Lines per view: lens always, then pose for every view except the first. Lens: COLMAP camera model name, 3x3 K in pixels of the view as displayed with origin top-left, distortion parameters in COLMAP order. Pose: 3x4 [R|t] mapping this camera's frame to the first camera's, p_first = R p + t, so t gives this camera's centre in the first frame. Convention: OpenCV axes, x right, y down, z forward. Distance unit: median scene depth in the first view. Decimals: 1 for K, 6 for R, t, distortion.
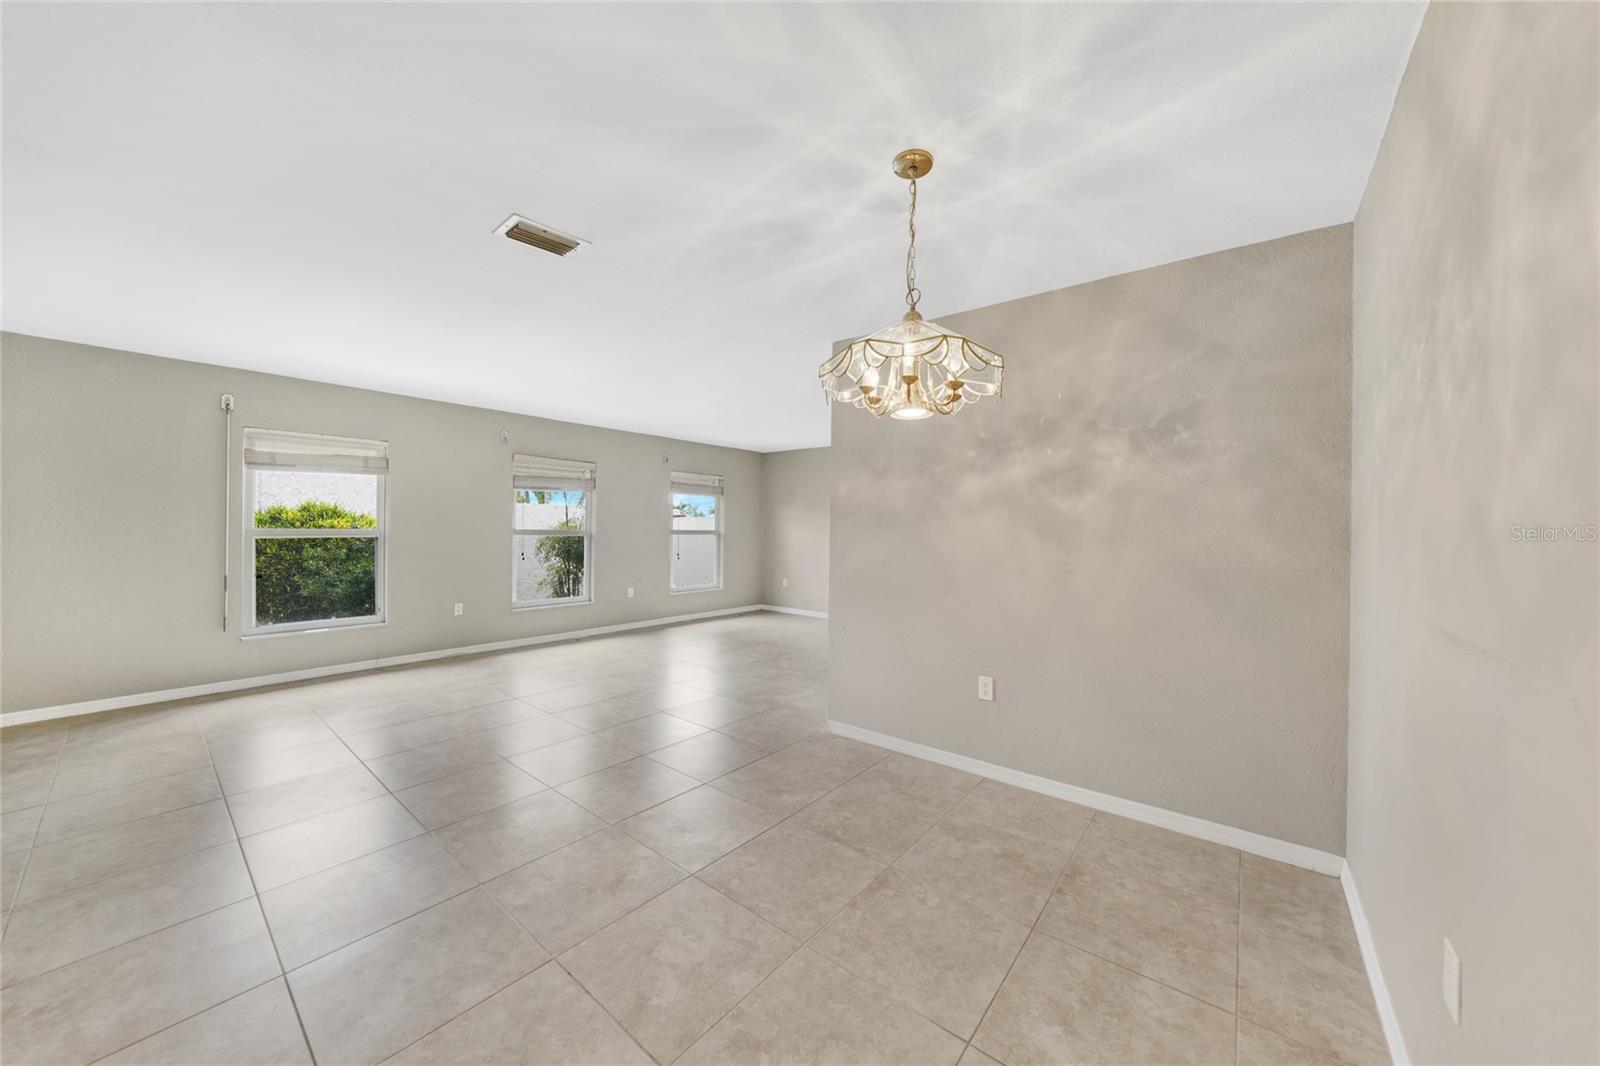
lens RADIAL K [[559.0, 0, 804.8], [0, 559.0, 529.6], [0, 0, 1]] dist [-0.008073, -0.000395]
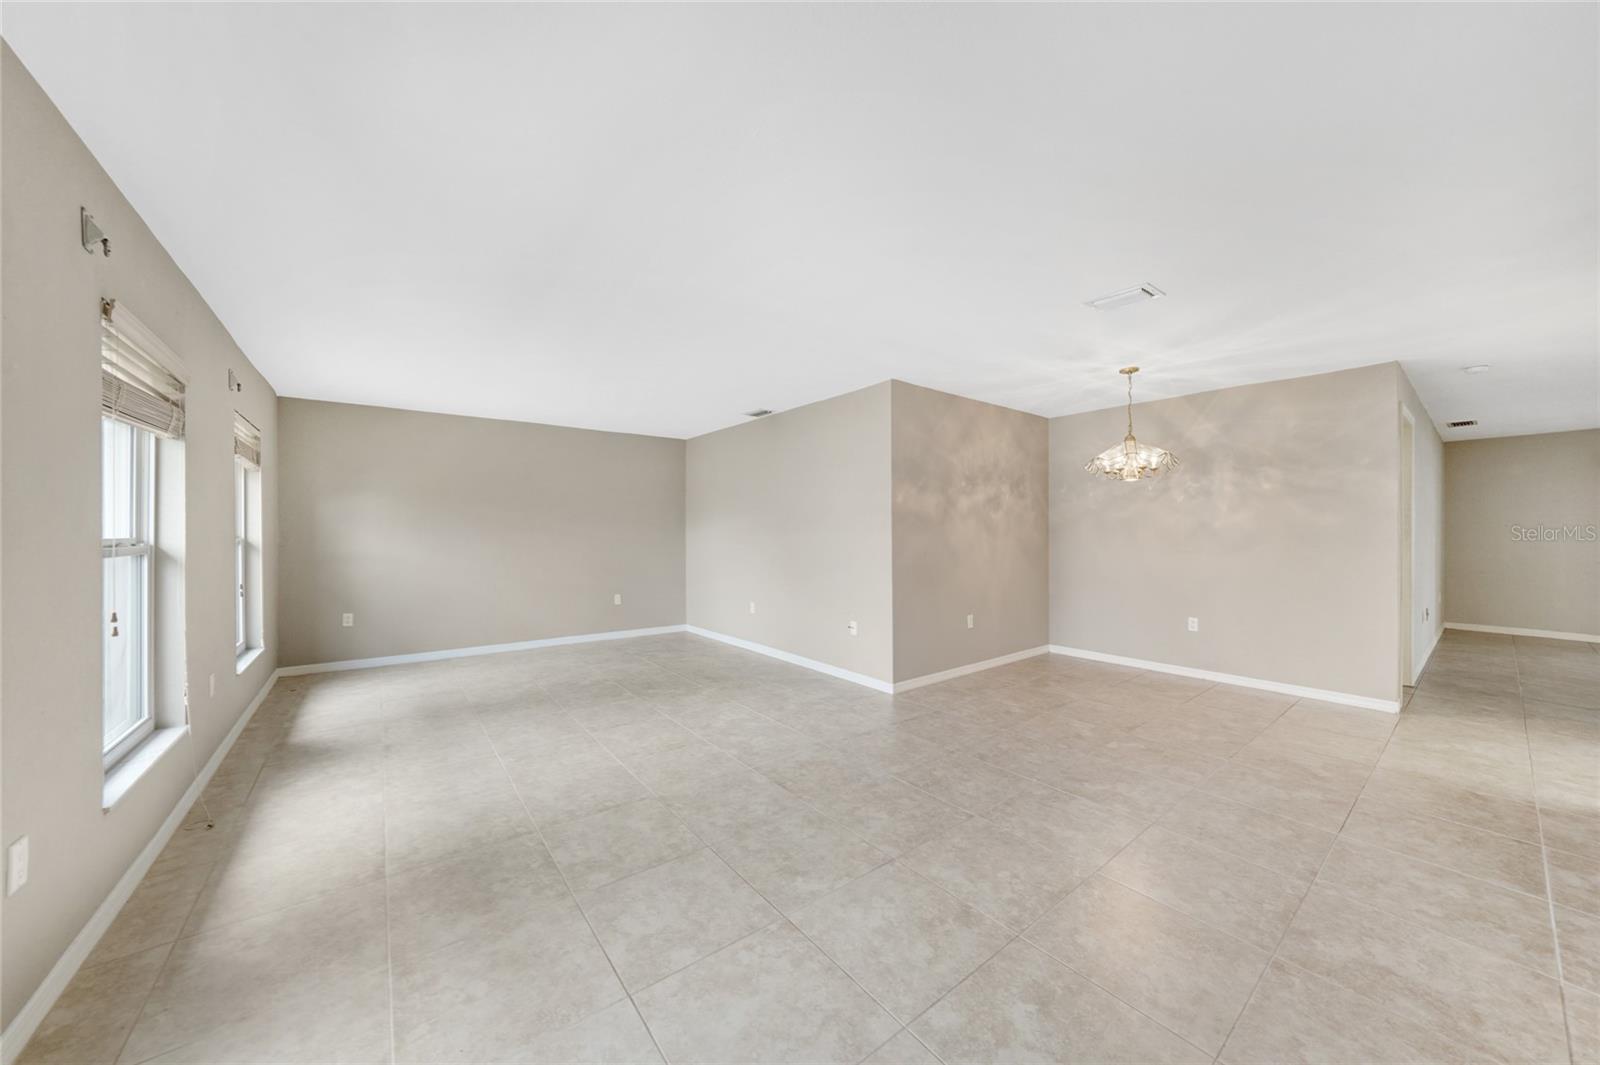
lens RADIAL K [[559.0, 0, 807.0], [0, 559.0, 530.6], [0, 0, 1]] dist [-0.008073, -0.000395]
pose [[0.234588, -0.012146, 0.972019, -1.843816], [0.003223, 0.999926, 0.011717, -0.021982], [-0.972089, 0.000384, 0.234610, 1.371320]]
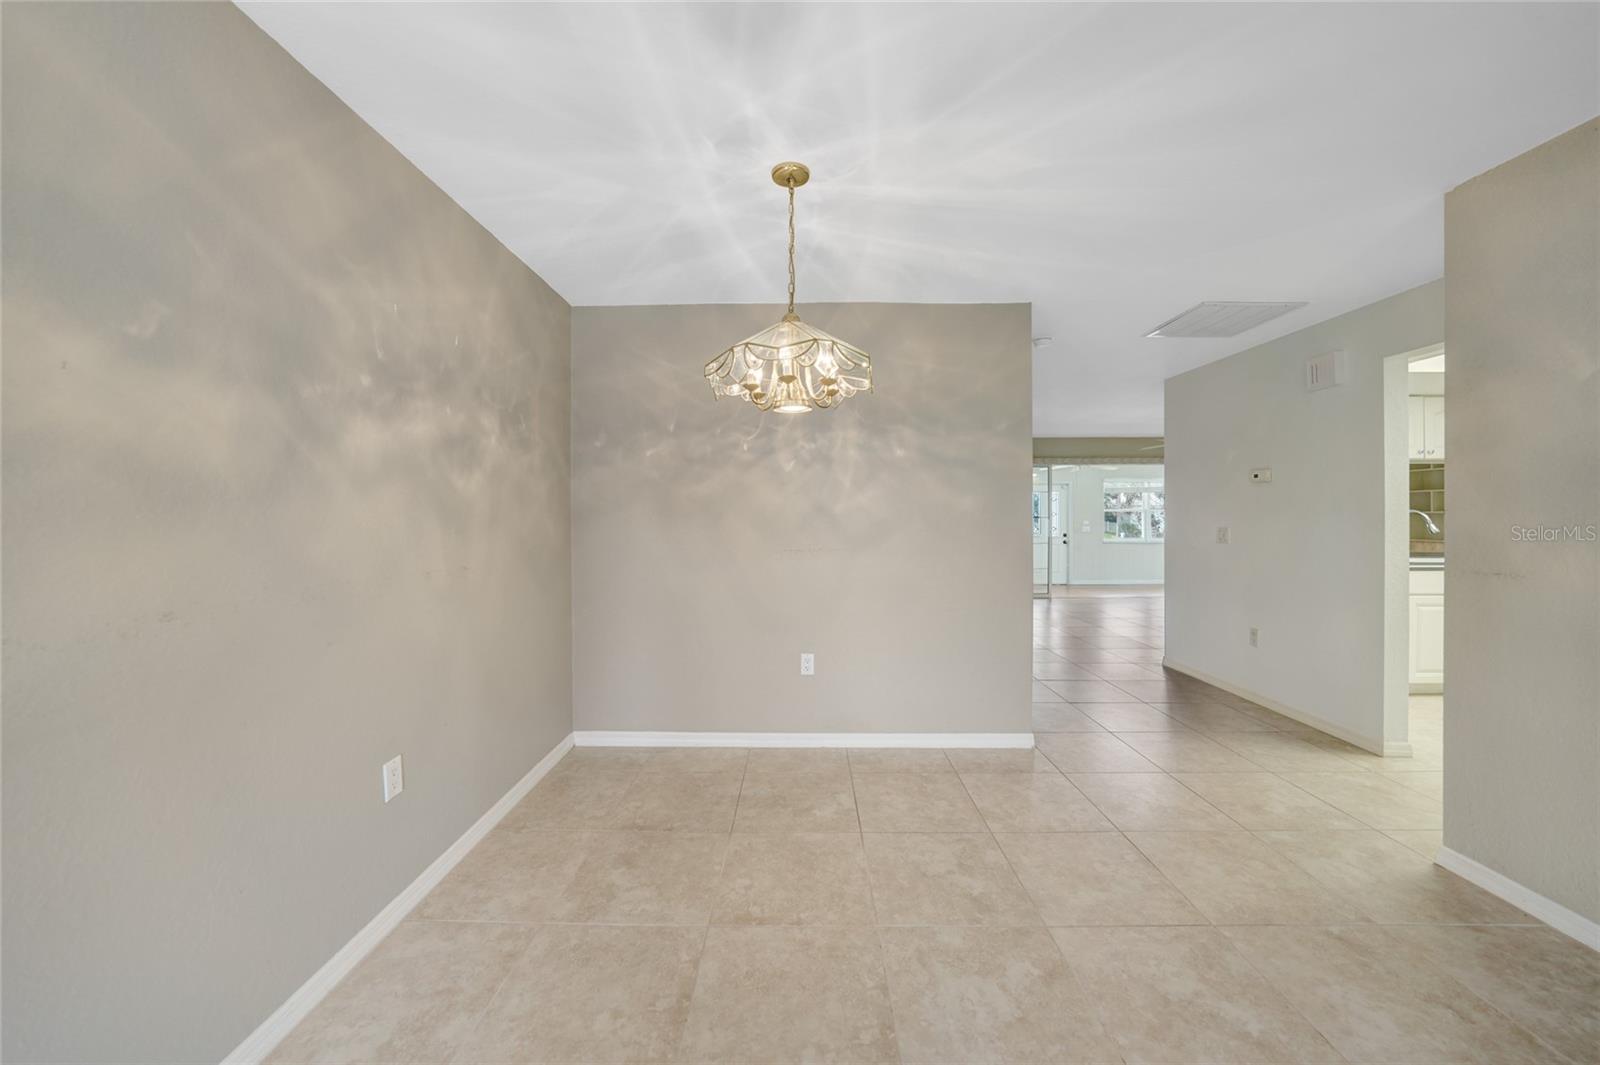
lens RADIAL K [[559.0, 0, 799.3], [0, 559.0, 515.9], [0, 0, 1]] dist [-0.008073, -0.000395]
pose [[-0.611636, -0.014018, 0.791015, -0.525676], [-0.006008, 0.999896, 0.013074, -0.012878], [-0.791117, 0.003244, -0.611657, 1.286450]]
